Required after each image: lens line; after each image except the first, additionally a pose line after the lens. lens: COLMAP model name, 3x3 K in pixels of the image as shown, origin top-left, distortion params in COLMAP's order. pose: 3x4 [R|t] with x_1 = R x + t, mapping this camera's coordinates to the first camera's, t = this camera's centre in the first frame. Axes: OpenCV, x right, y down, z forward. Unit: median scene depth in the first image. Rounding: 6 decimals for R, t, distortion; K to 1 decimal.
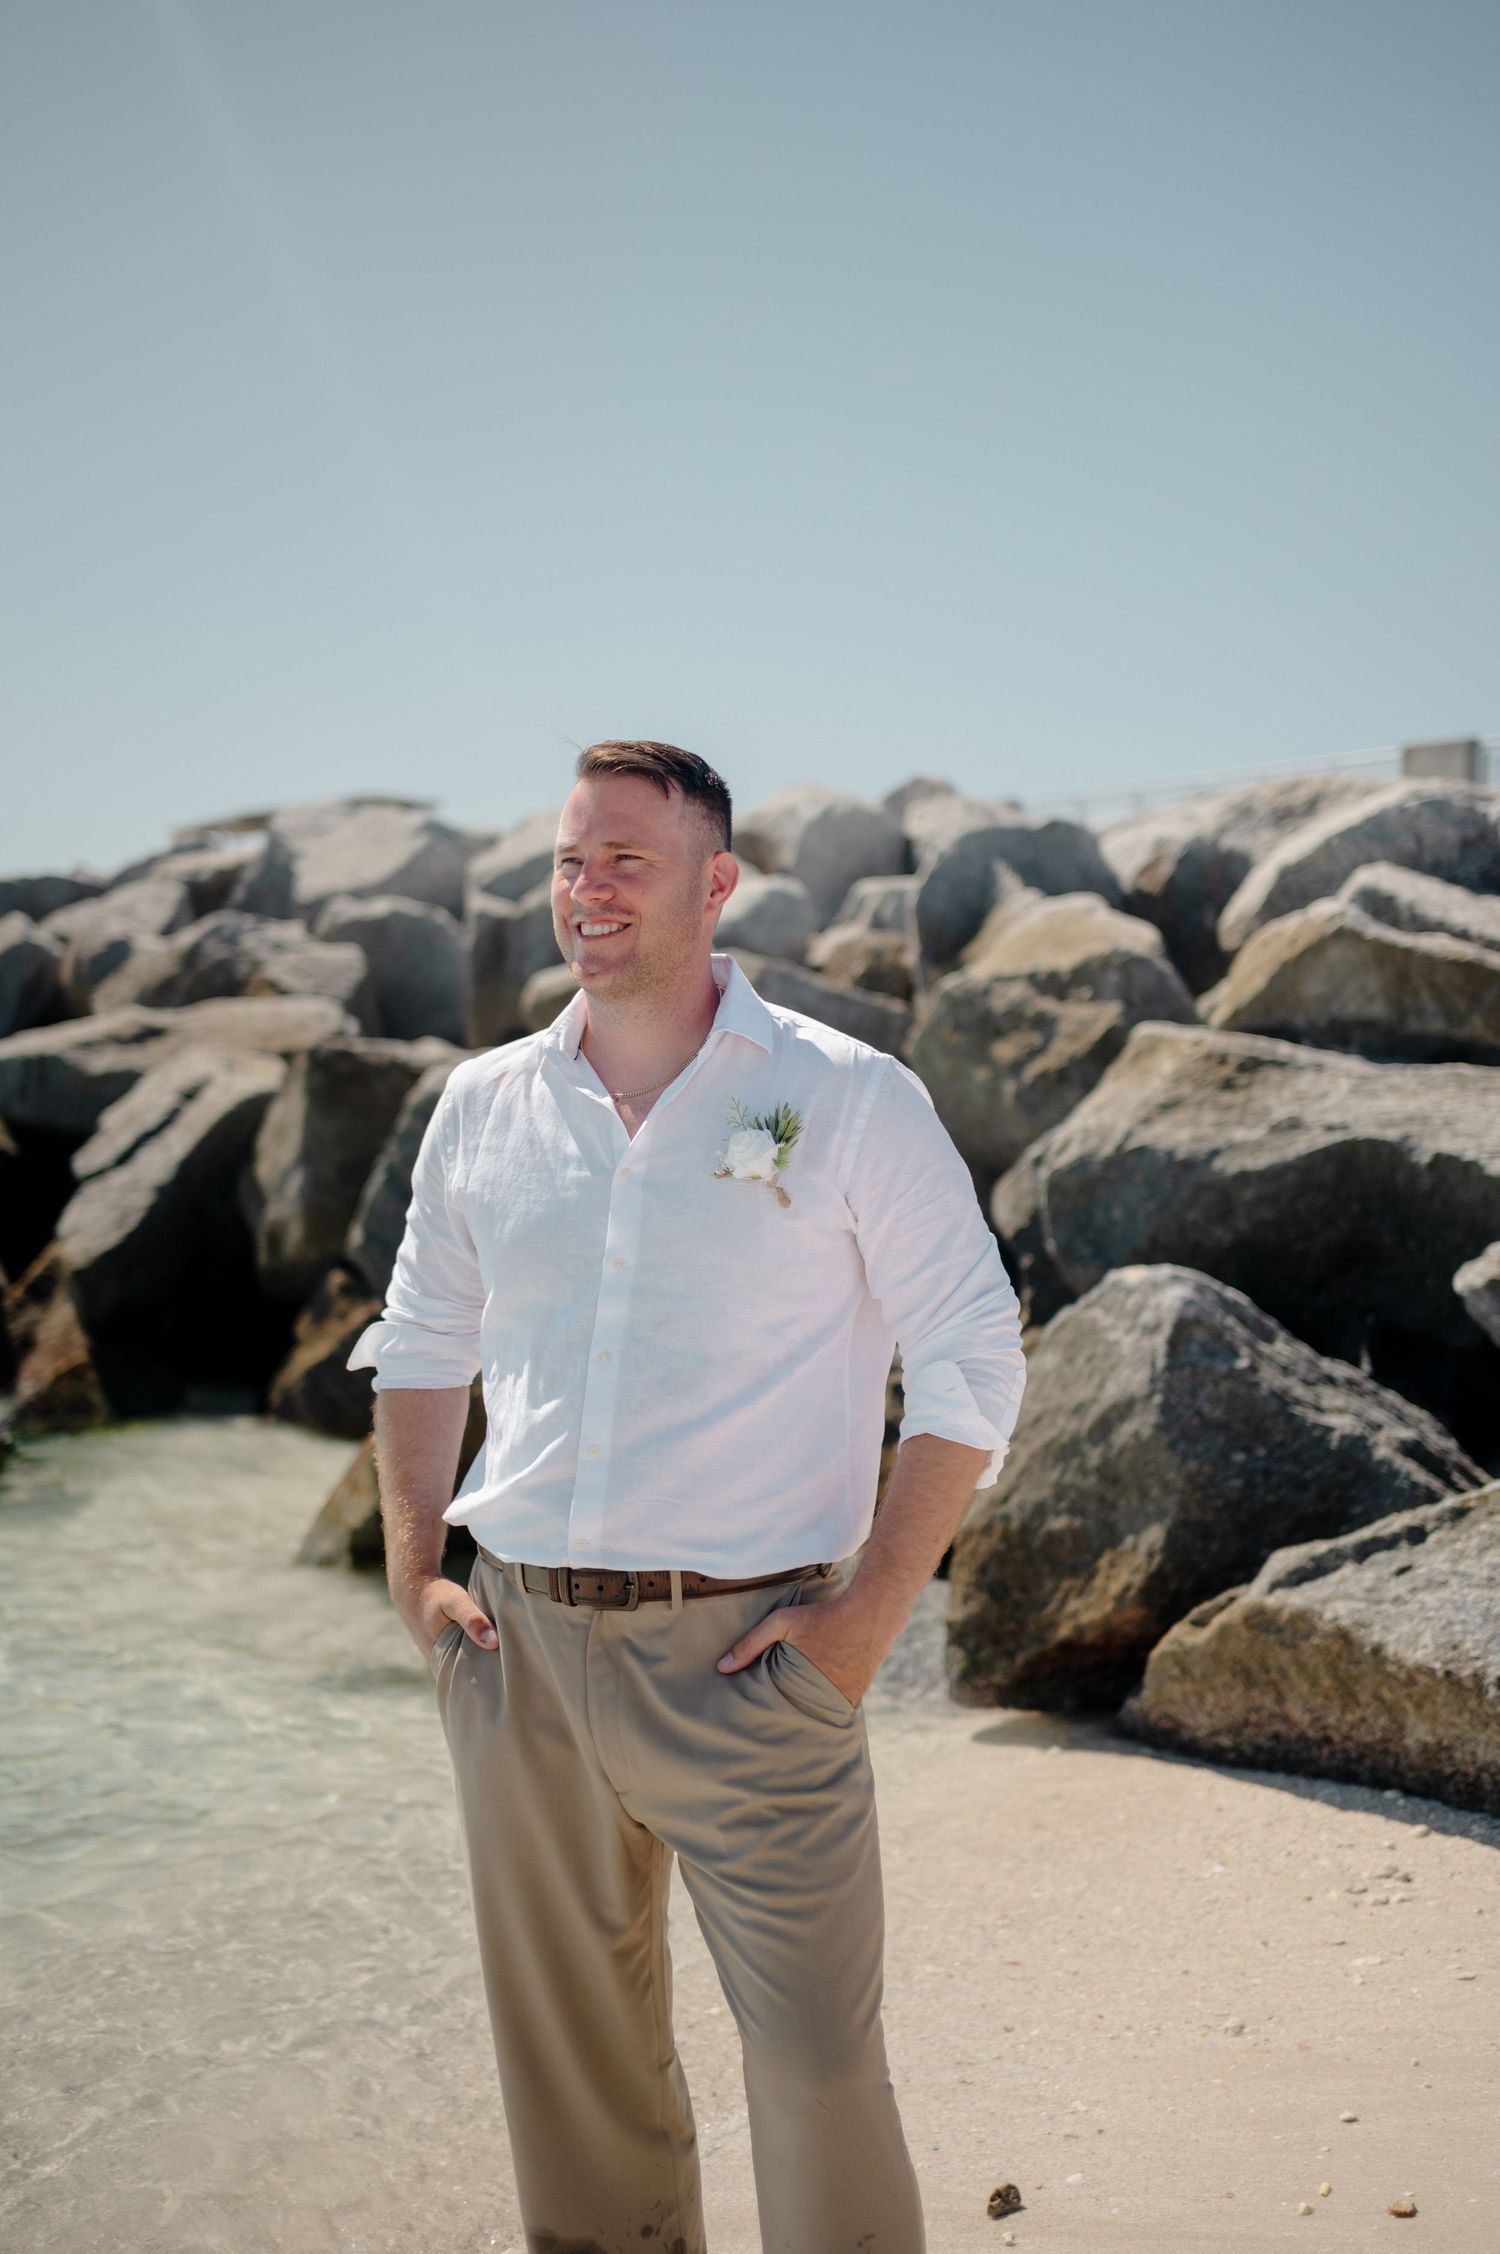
lens RADIAL K [[2420.0, 0, 706.0], [0, 2420.0, 1178.5], [0, 0, 1]] dist [0.003292, 0.014801]
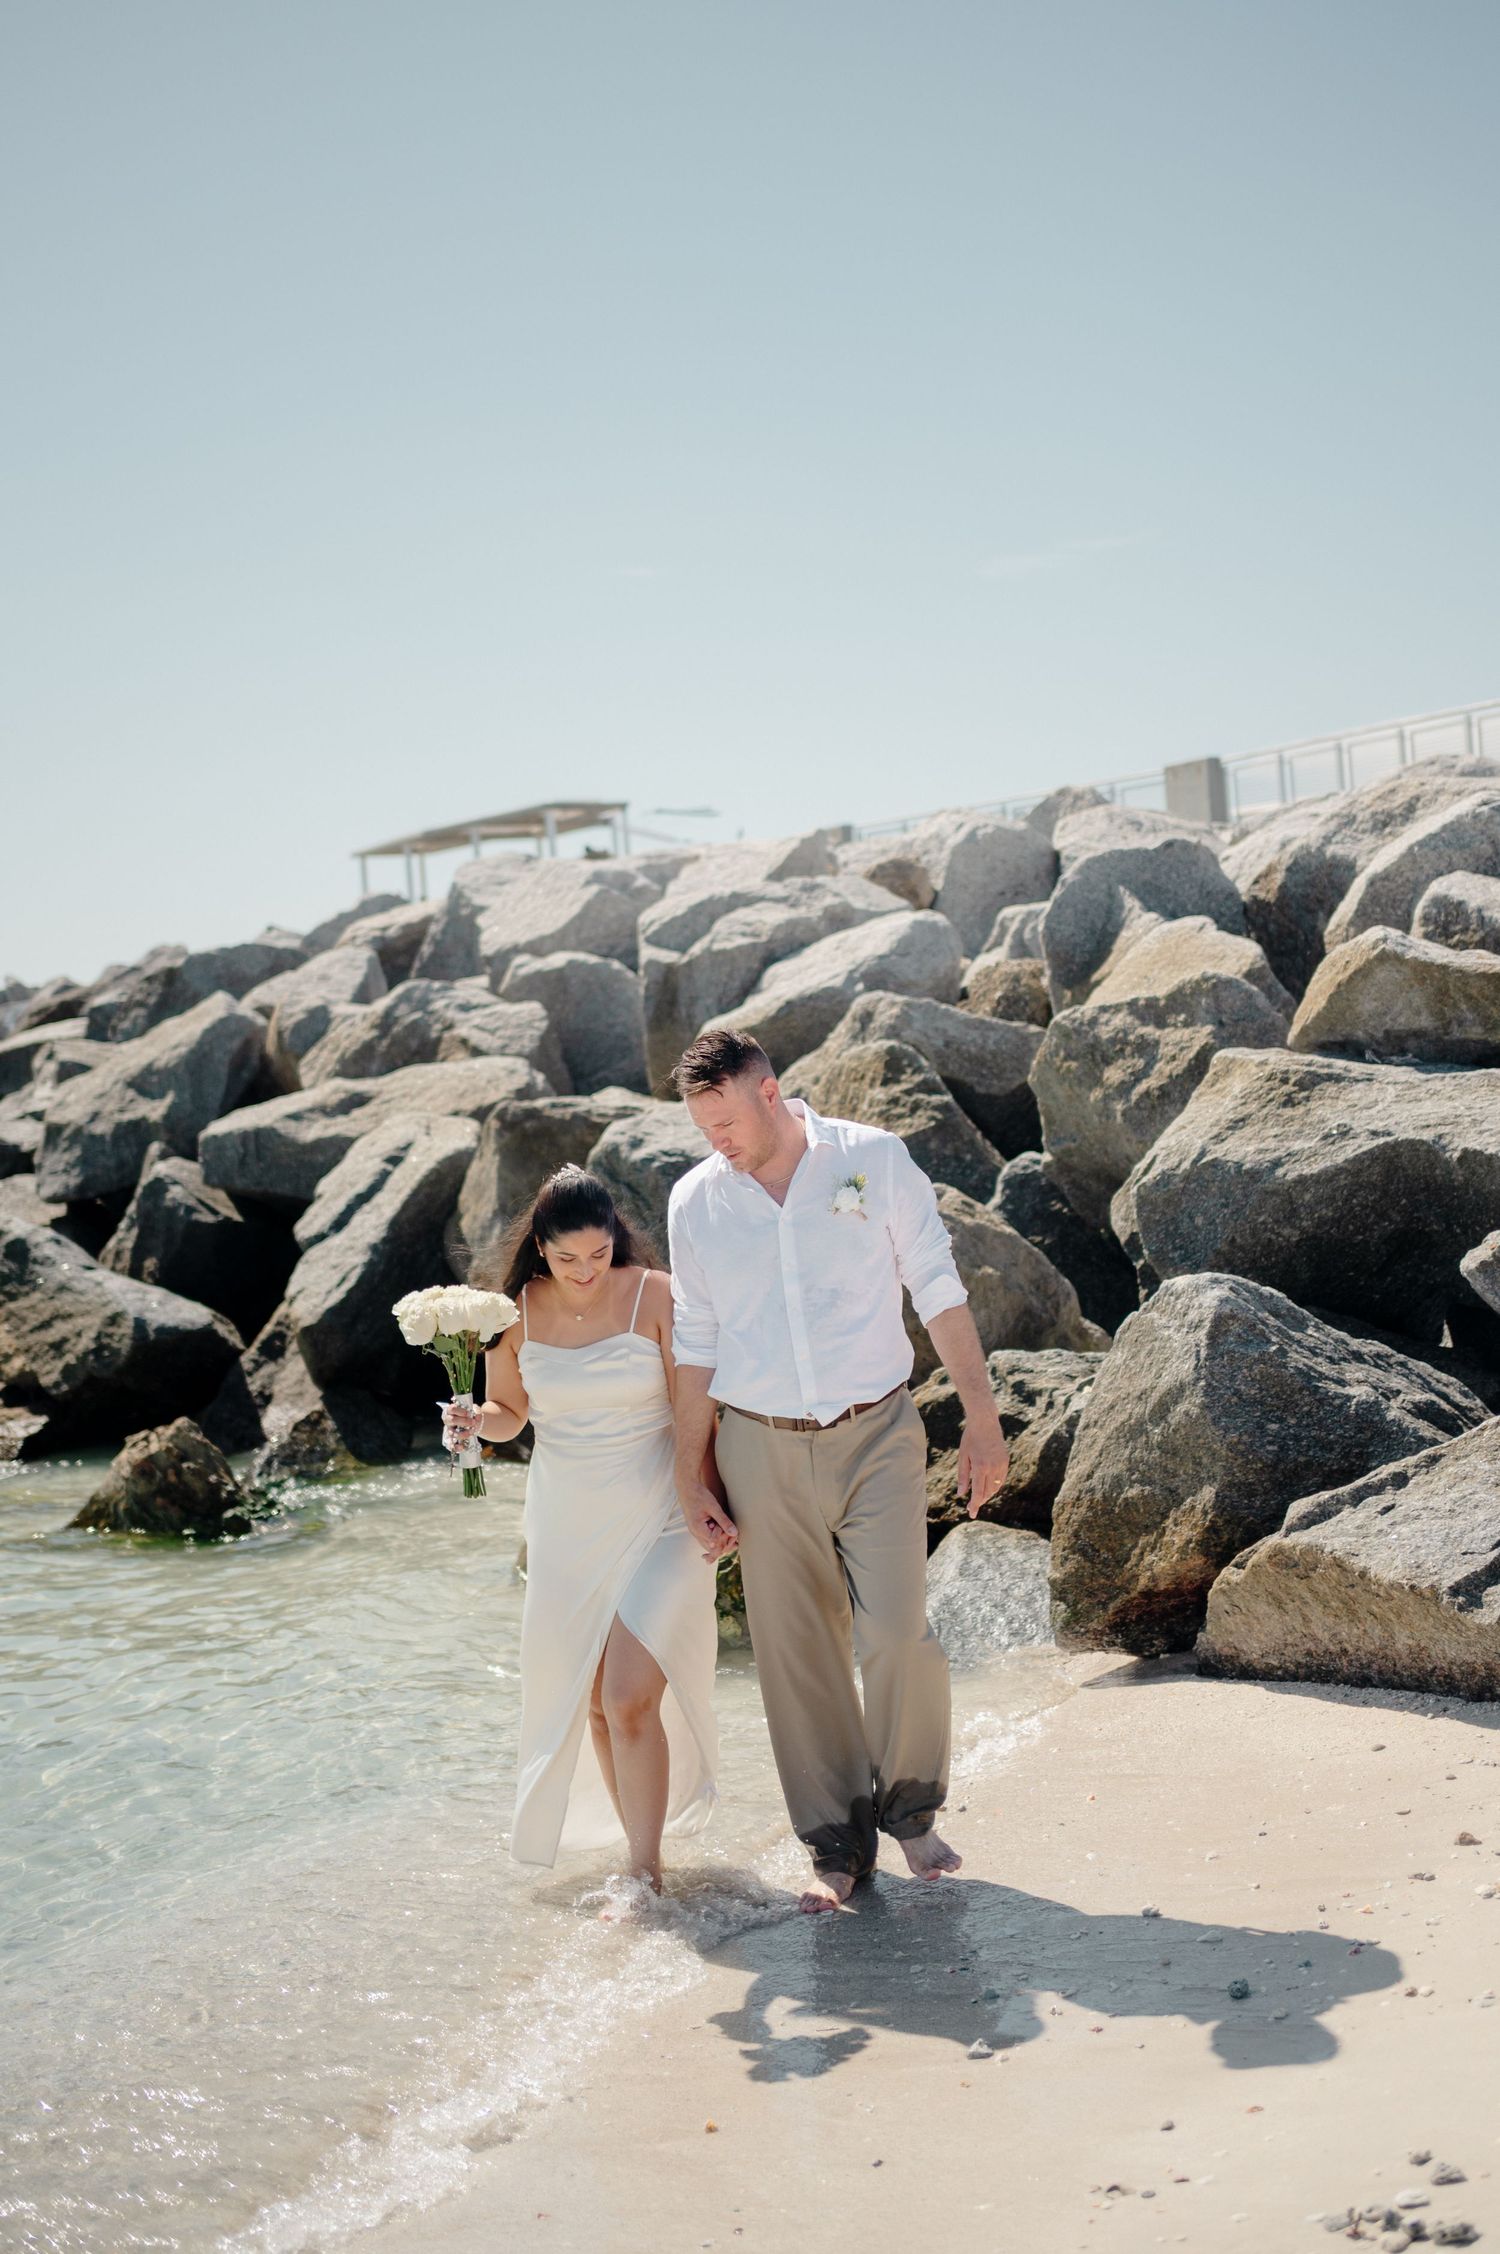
lens RADIAL K [[2589.8, 0, 750.0], [0, 2589.8, 1127.0], [0, 0, 1]] dist [0.009131, -0.000984]
pose [[0.994195, -0.078321, -0.073765, 0.054522], [0.077074, 0.996833, -0.019603, -0.022999], [0.075066, 0.013804, 0.997083, -0.248897]]
